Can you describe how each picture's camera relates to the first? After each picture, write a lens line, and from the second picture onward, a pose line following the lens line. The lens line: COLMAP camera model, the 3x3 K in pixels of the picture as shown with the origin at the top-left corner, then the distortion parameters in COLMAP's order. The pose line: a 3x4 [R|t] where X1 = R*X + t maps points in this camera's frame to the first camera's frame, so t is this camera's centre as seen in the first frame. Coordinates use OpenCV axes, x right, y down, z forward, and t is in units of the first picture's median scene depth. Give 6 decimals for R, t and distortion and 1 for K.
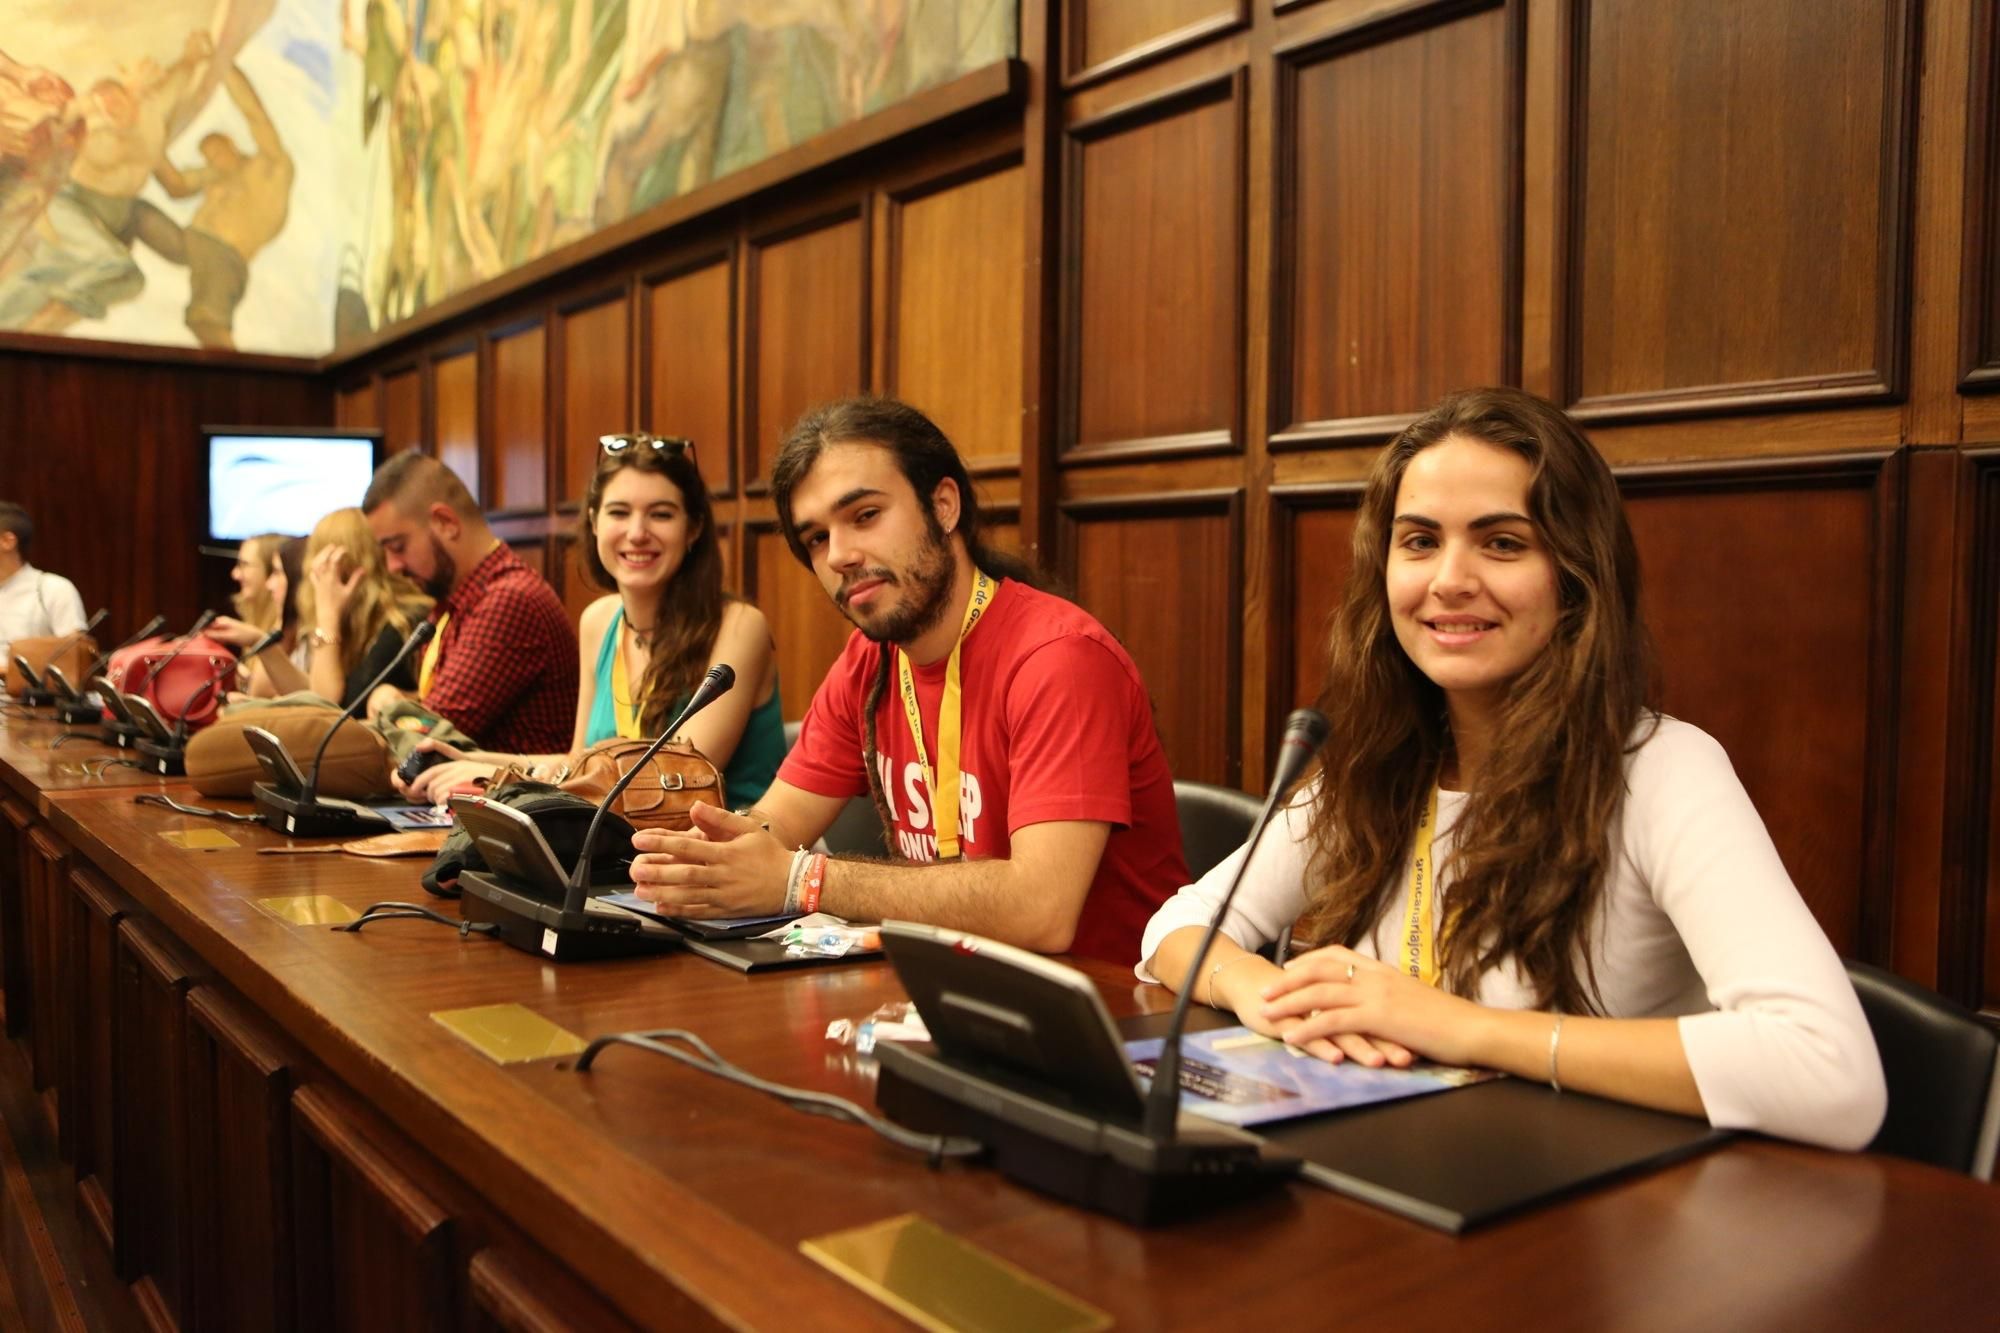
lens RADIAL K [[1681.9, 0, 1012.8], [0, 1681.9, 658.6], [0, 0, 1]] dist [-0.023160, 0.031826]
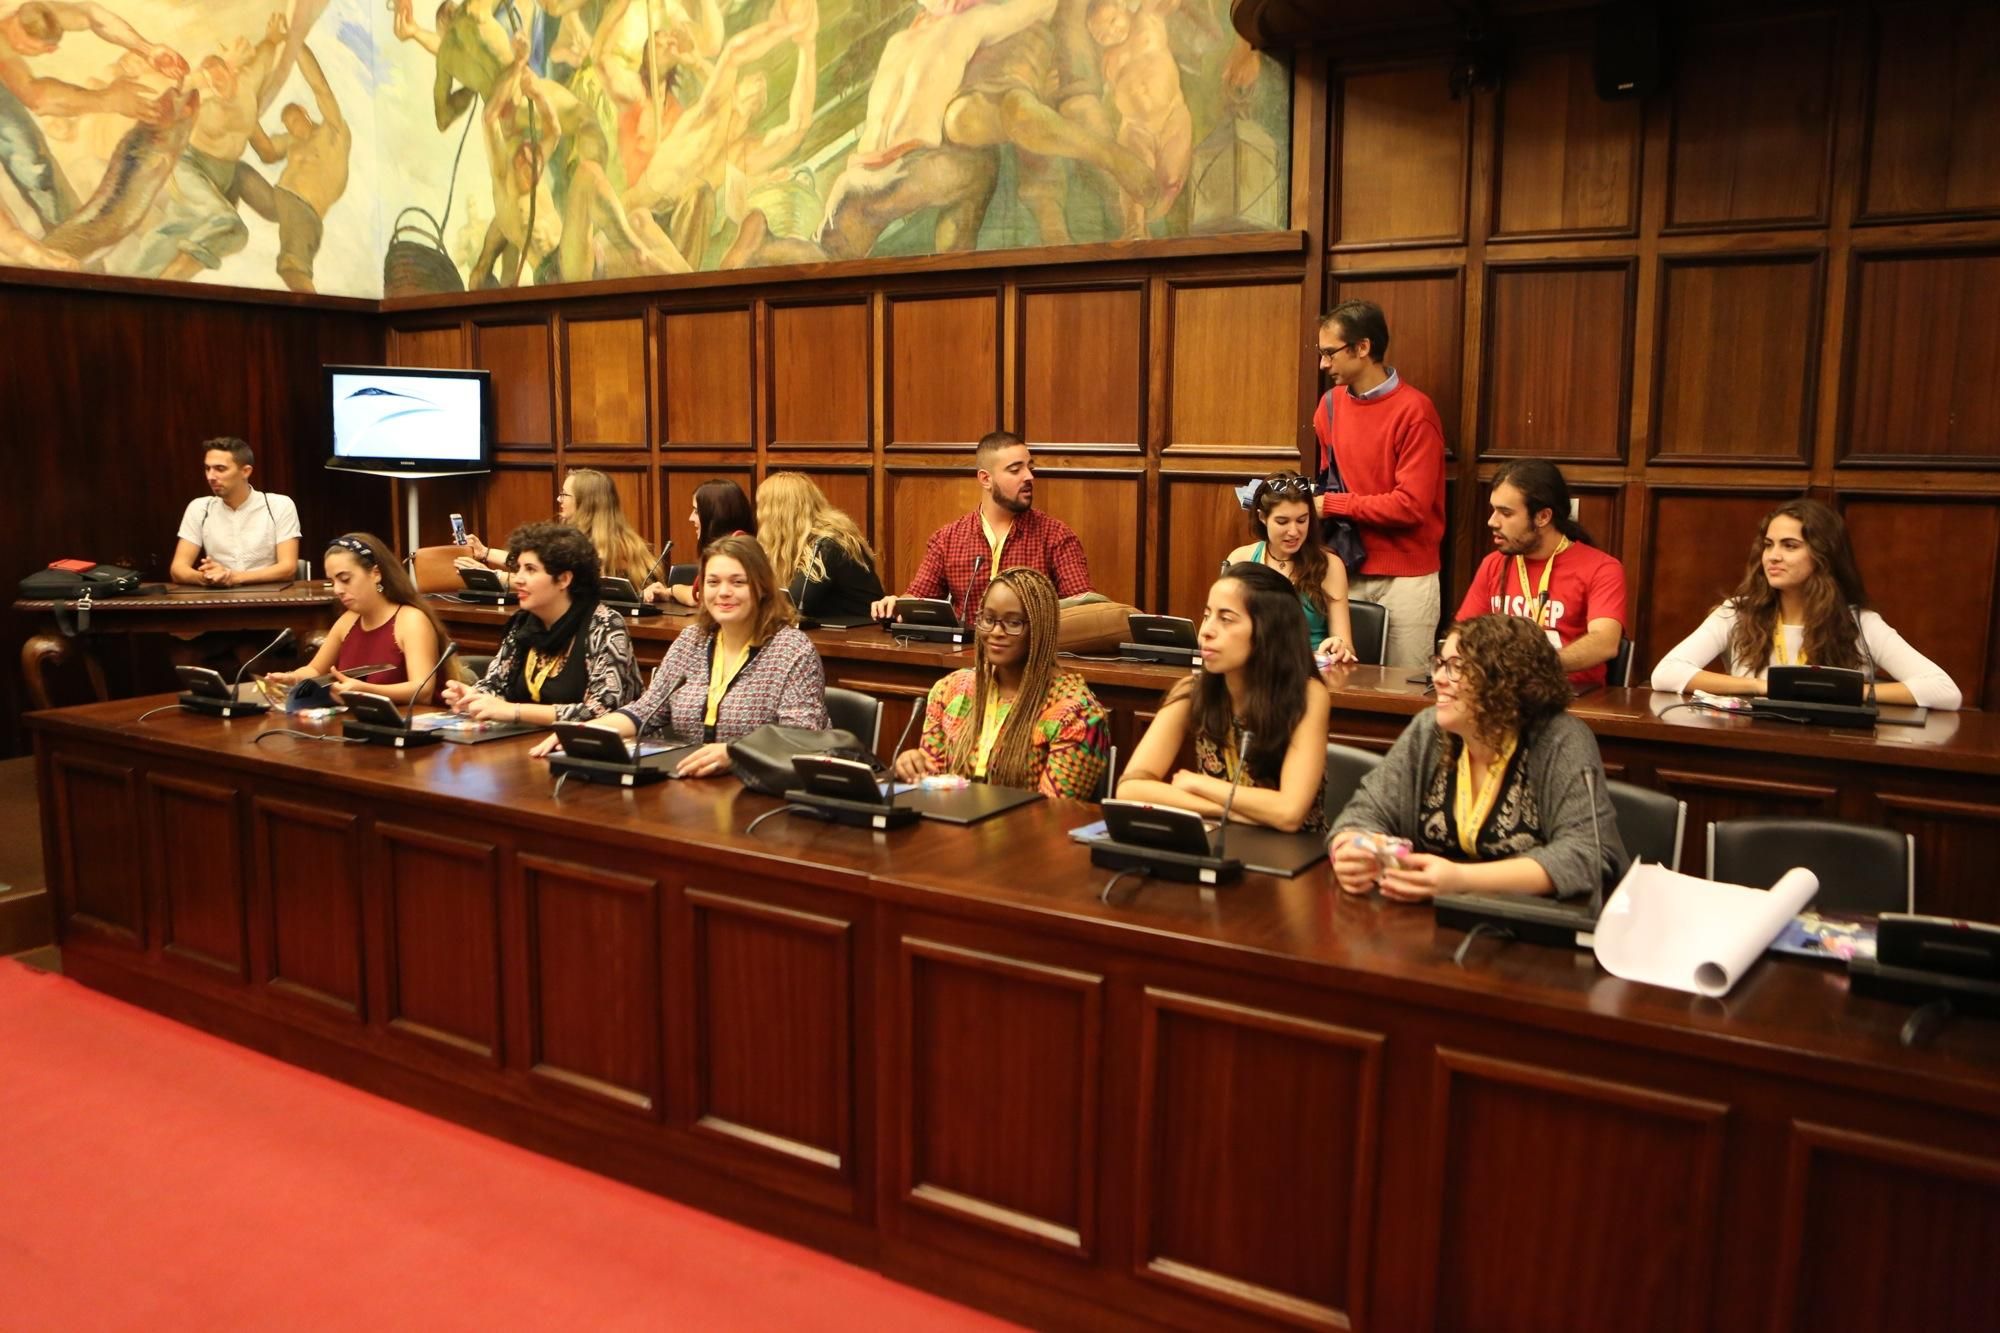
lens RADIAL K [[1614.5, 0, 1010.0], [0, 1614.5, 675.9], [0, 0, 1]] dist [-0.072968, 0.069787]
pose [[0.926798, -0.052852, 0.371823, -0.504565], [0.012549, 0.993853, 0.109990, -0.039435], [-0.375350, -0.097273, 0.921765, -0.272569]]
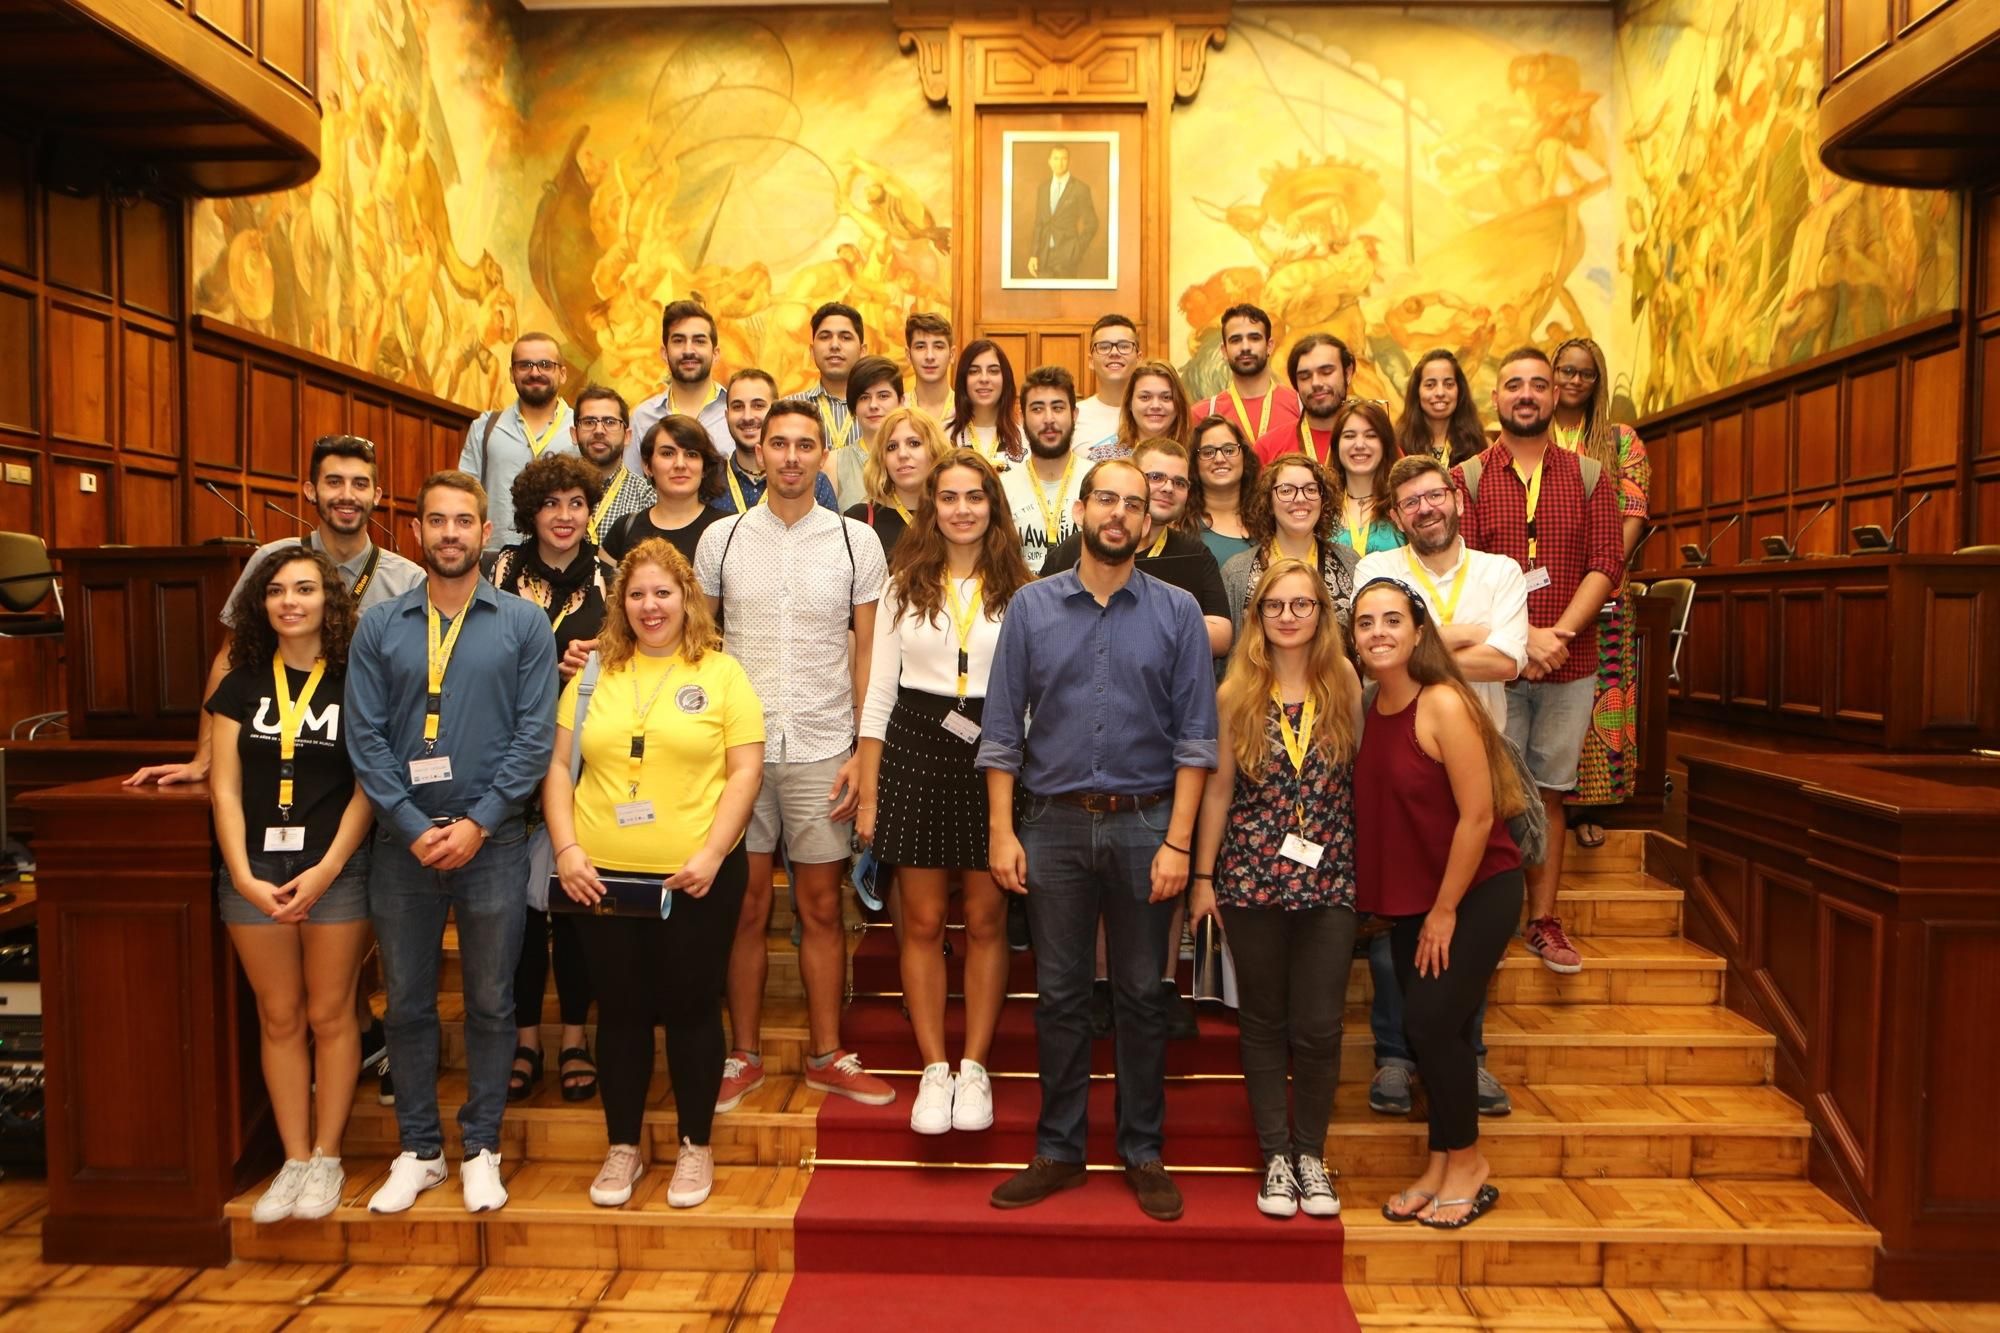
lens RADIAL K [[1614.5, 0, 1006.0], [0, 1614.5, 668.0], [0, 0, 1]] dist [-0.072968, 0.069787]
pose [[0.795632, 0.012882, -0.605643, 0.174321], [-0.022072, 0.999726, -0.007732, 0.136471], [0.605378, 0.019520, 0.795699, -0.991361]]
